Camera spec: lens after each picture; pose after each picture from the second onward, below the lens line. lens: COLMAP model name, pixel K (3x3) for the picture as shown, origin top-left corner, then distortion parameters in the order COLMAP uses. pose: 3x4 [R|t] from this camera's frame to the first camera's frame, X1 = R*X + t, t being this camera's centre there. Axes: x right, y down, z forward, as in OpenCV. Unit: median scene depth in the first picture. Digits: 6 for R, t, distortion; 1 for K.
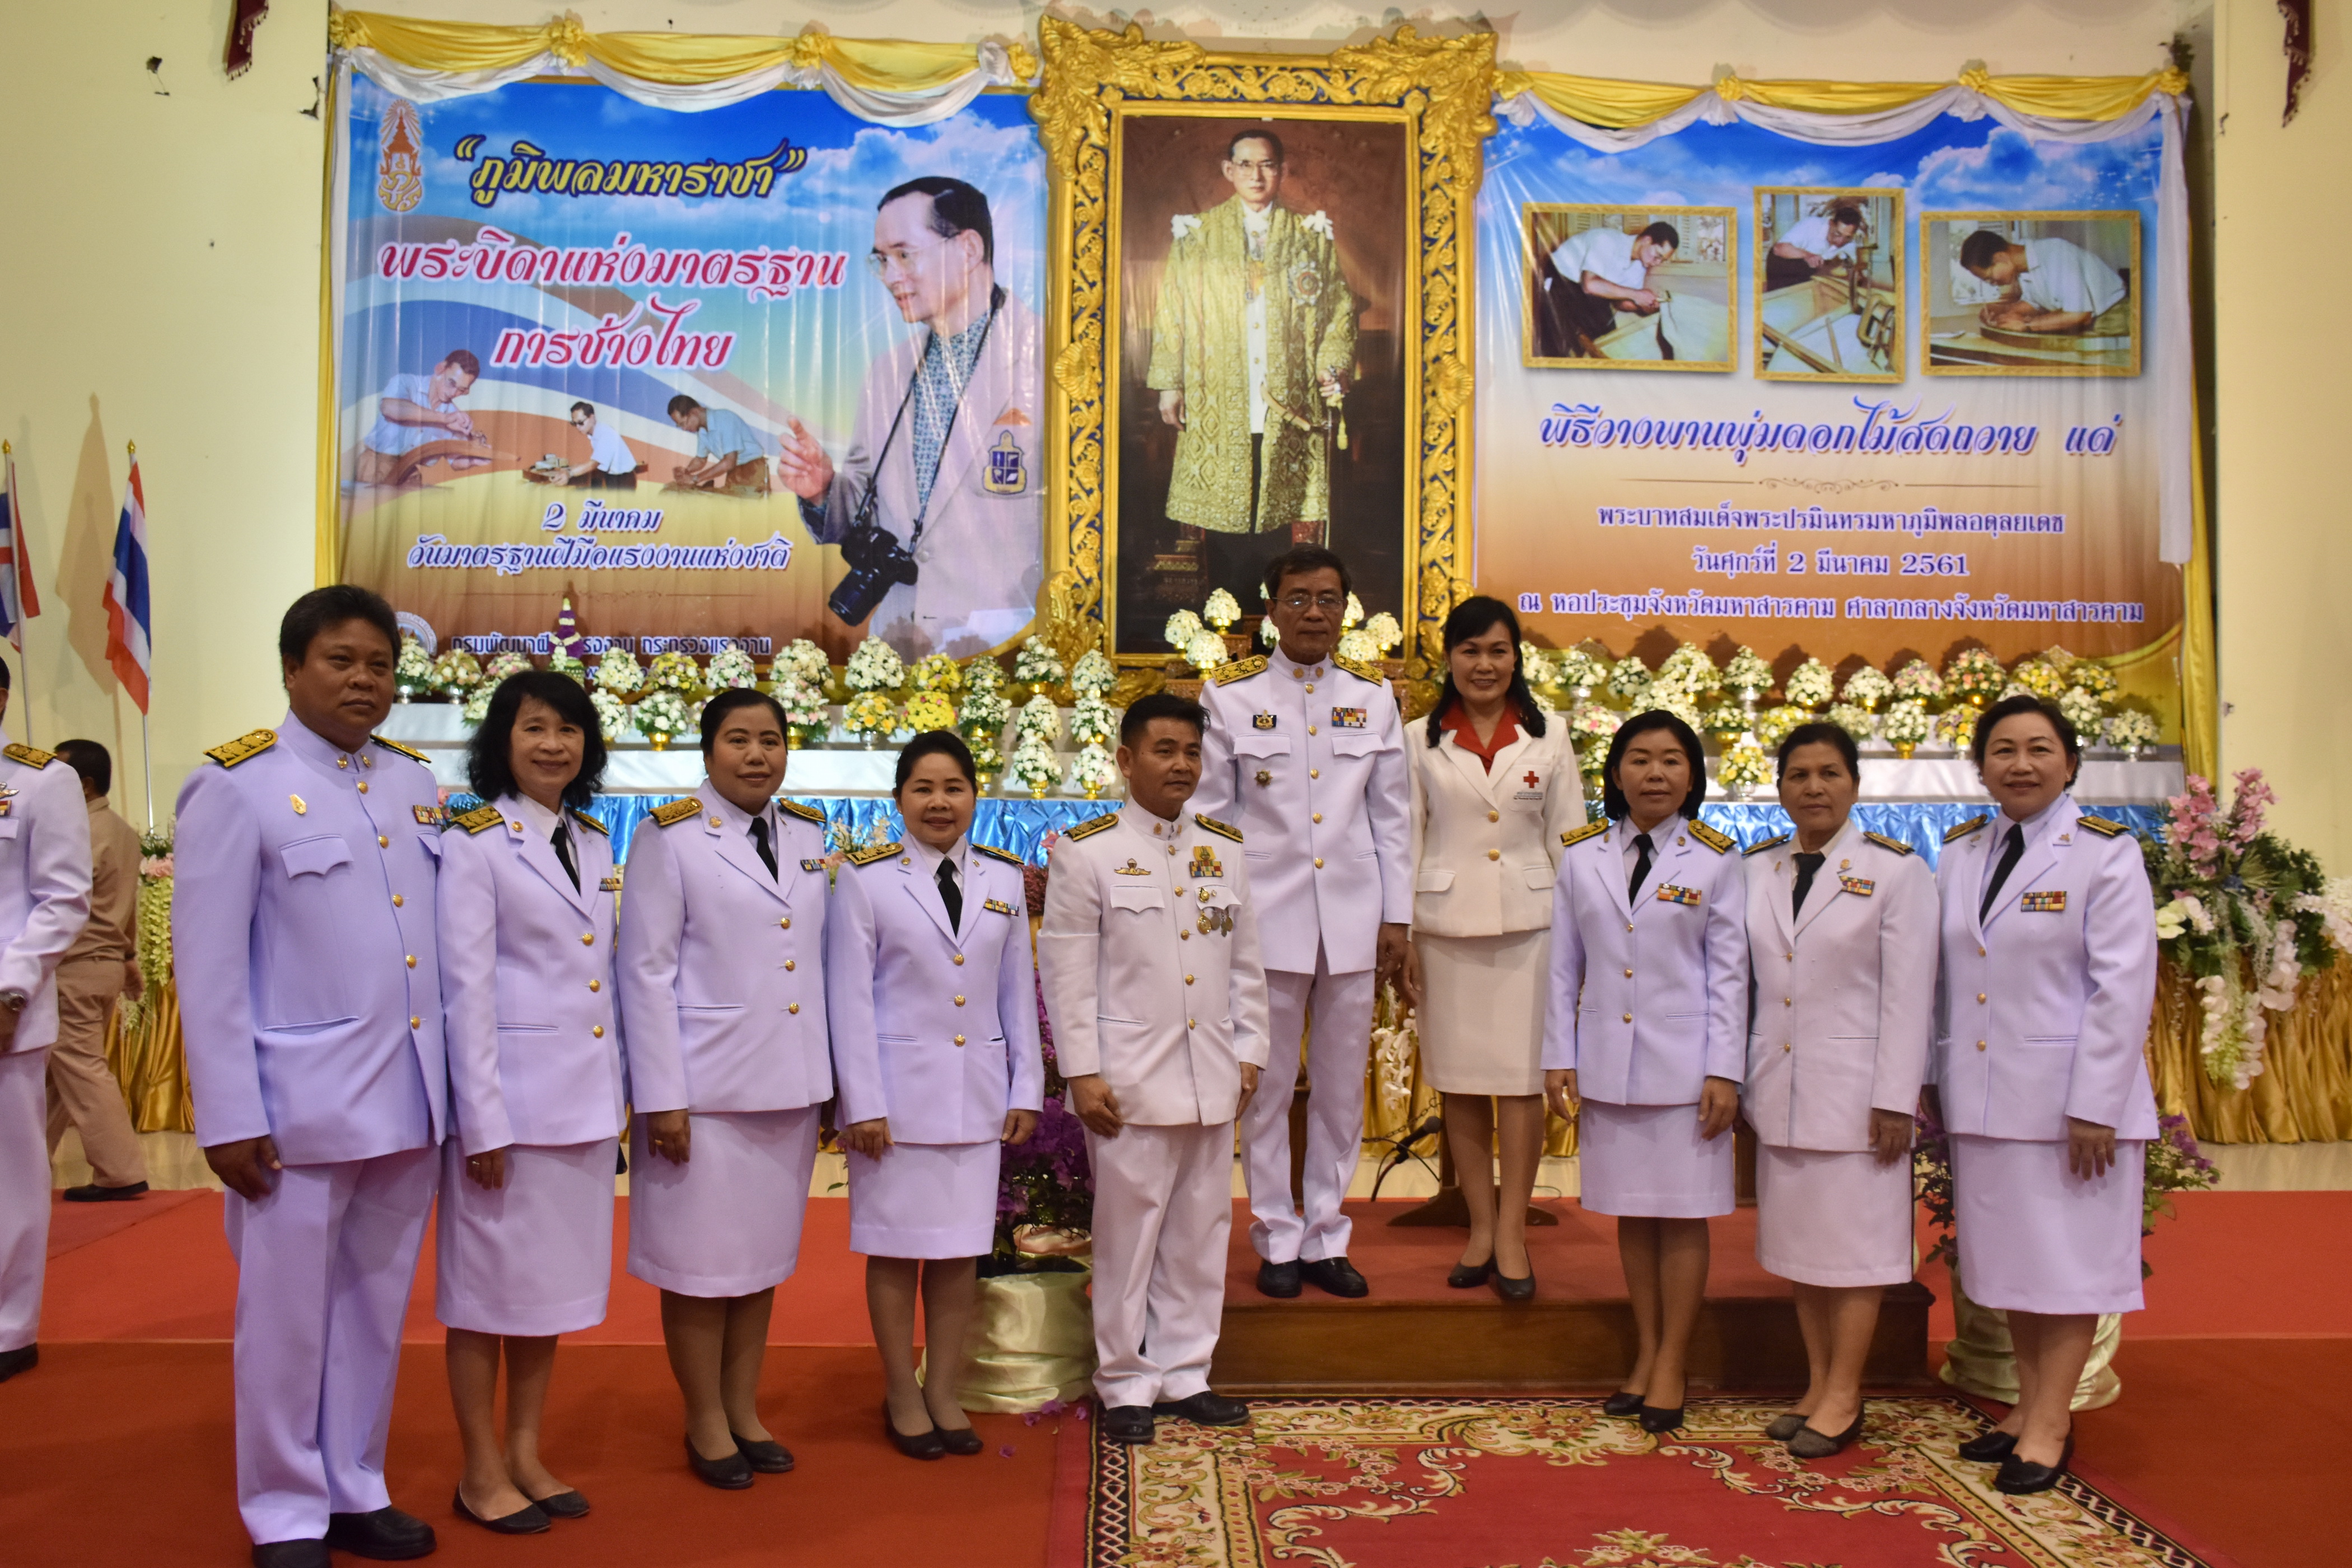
lens RADIAL K [[2017.8, 0, 1231.7], [0, 2017.8, 798.9], [0, 0, 1]] dist [-0.109898, 0.085311]
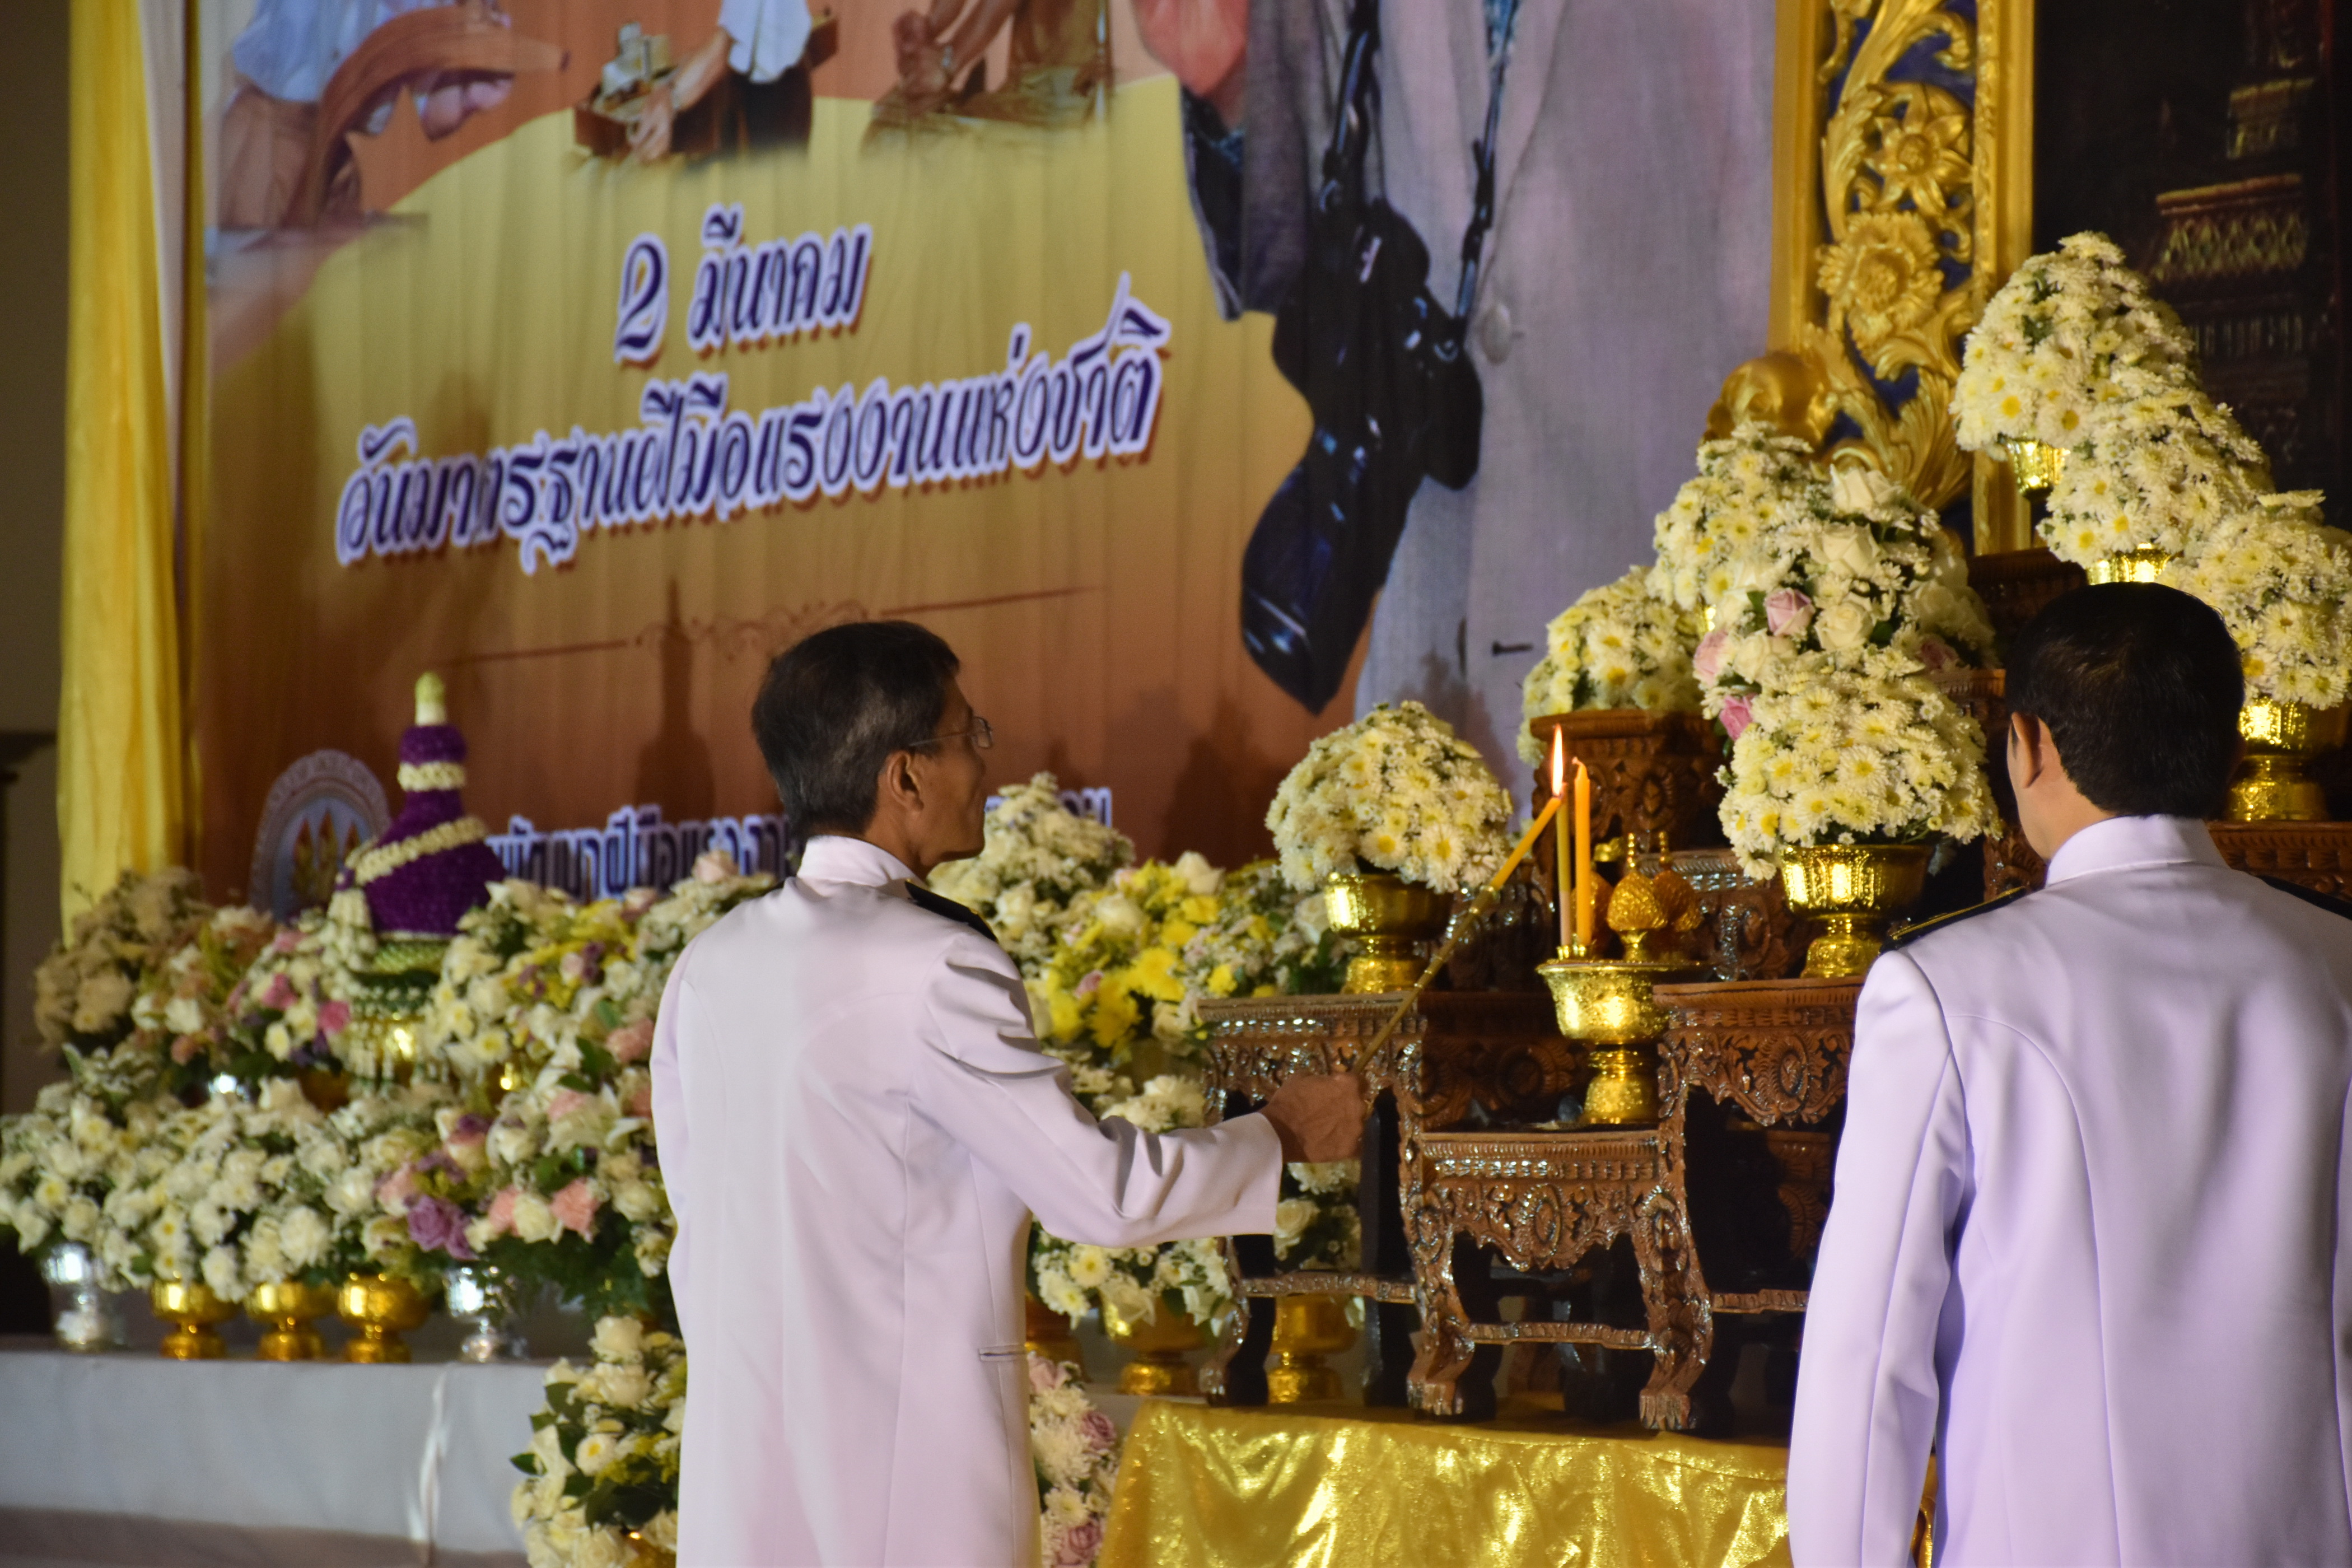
lens RADIAL K [[9320.4, 0, 1178.3], [0, 9320.4, 798.4], [0, 0, 1]] dist [1.660927, 0.000000]
pose [[0.376057, -0.037164, -0.925851, 0.686082], [0.004629, 0.999258, -0.038230, -0.043105], [0.926585, 0.010091, 0.375950, 0.654139]]
